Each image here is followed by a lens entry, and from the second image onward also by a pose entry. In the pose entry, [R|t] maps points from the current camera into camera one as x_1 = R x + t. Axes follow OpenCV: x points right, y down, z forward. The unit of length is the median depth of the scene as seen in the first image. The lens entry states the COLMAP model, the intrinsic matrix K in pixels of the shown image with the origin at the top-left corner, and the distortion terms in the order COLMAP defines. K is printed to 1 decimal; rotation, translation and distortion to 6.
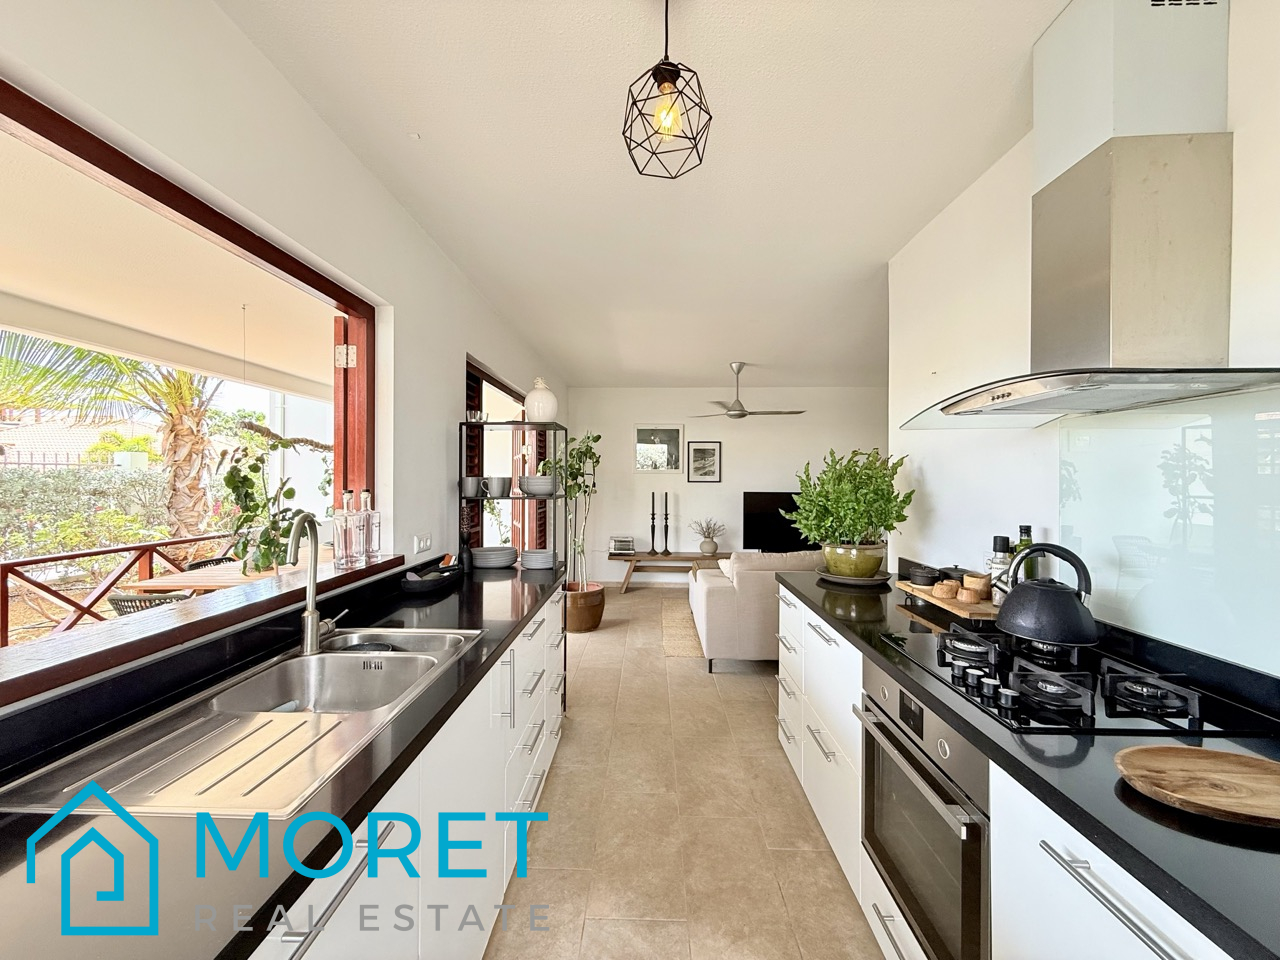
lens RADIAL K [[512.4, 0, 636.1], [0, 512.4, 481.1], [0, 0, 1]] dist [0.000296, -0.000178]
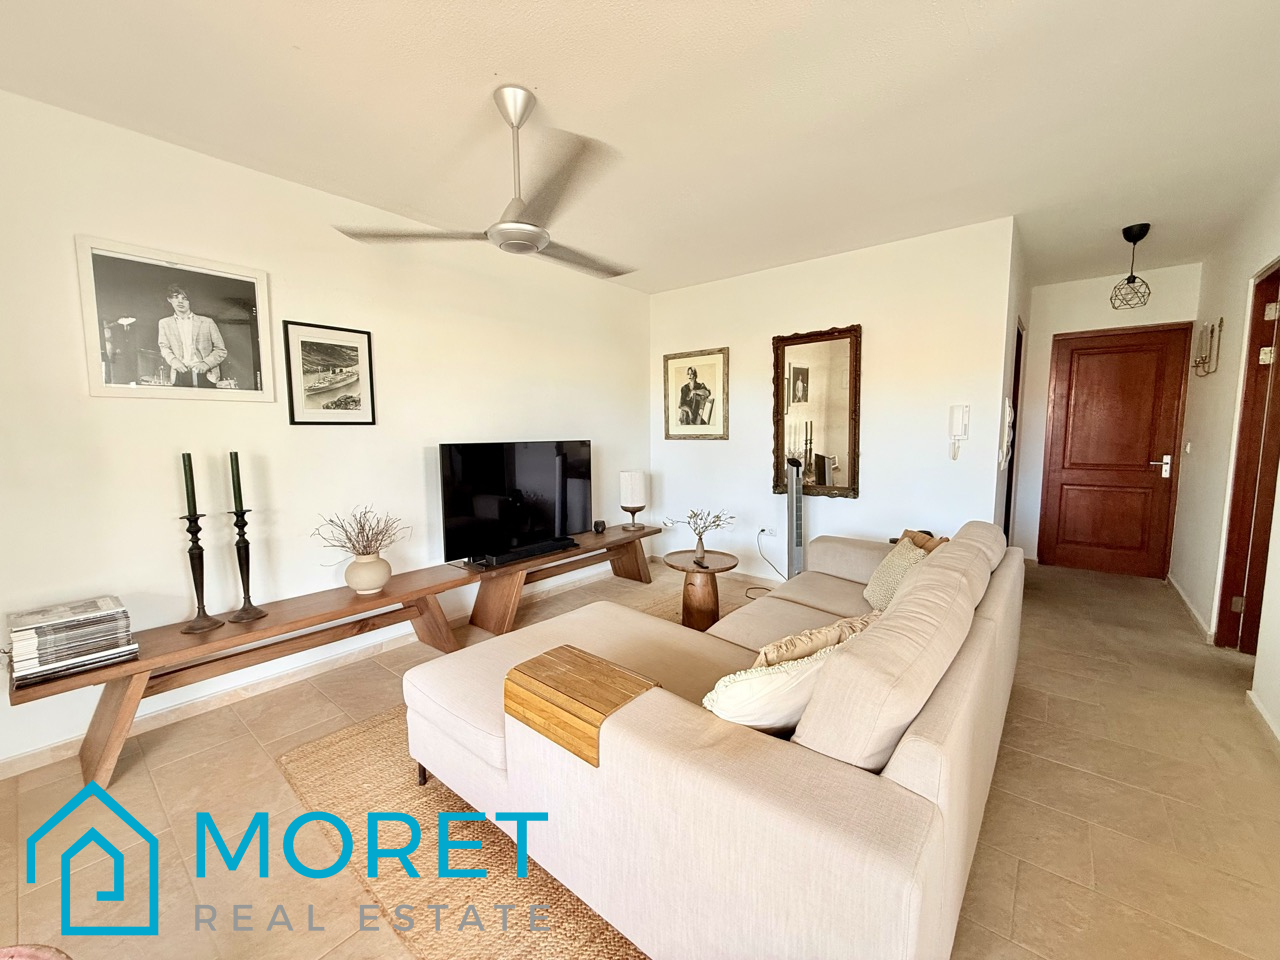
lens RADIAL K [[512.4, 0, 632.1], [0, 512.4, 478.7], [0, 0, 1]] dist [0.000296, -0.000178]
pose [[0.626424, -0.084516, 0.774887, -0.047095], [0.009338, 0.994847, 0.100958, 0.006484], [-0.779427, -0.056007, 0.623985, 0.550534]]
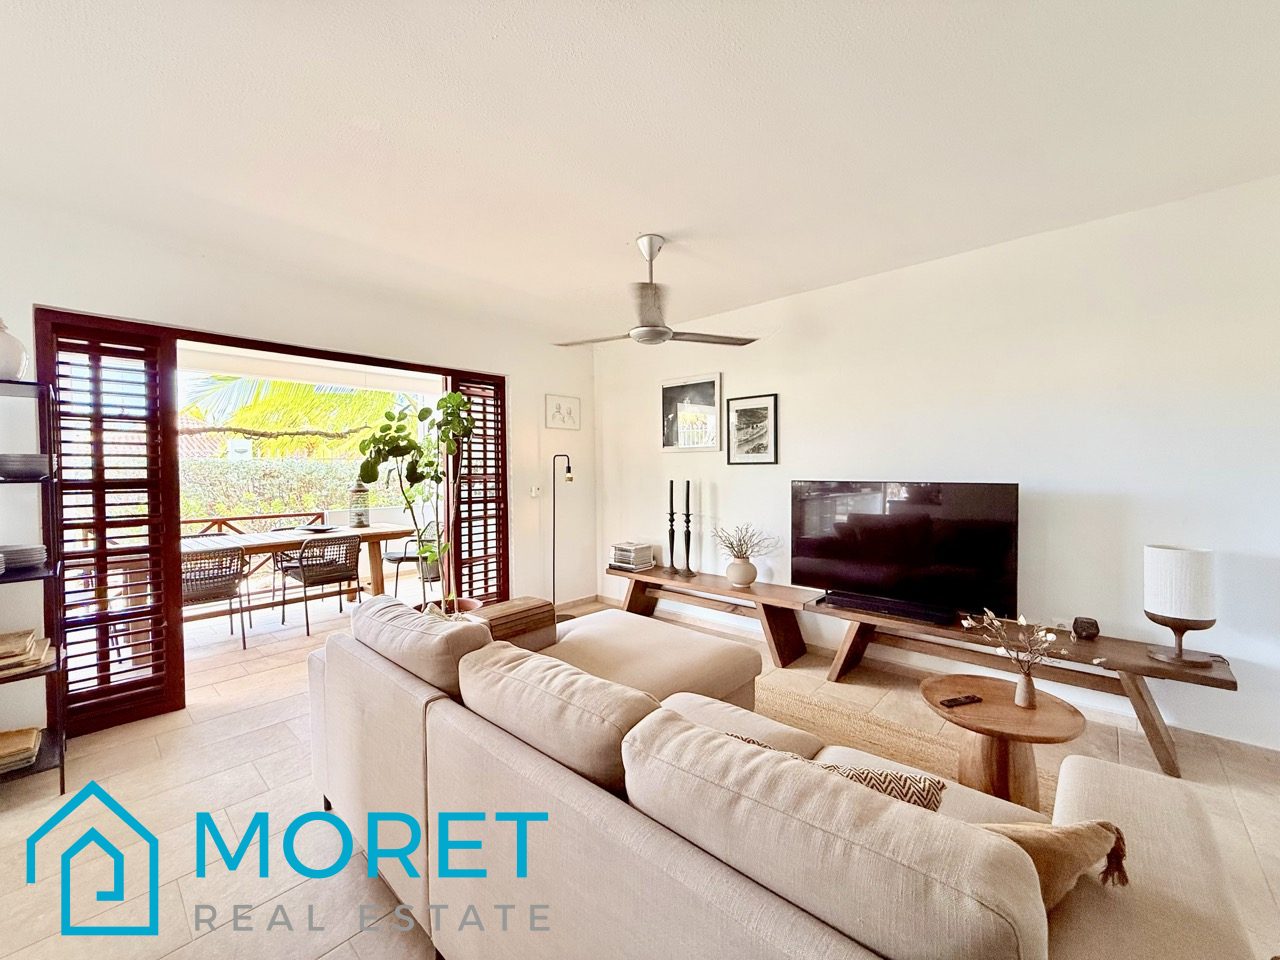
lens RADIAL K [[512.4, 0, 639.4], [0, 512.4, 477.5], [0, 0, 1]] dist [0.000296, -0.000178]
pose [[0.761391, 0.002401, -0.648289, 0.431552], [0.006346, 0.999918, 0.011157, 0.010434], [0.648262, -0.012609, 0.761313, 0.464465]]
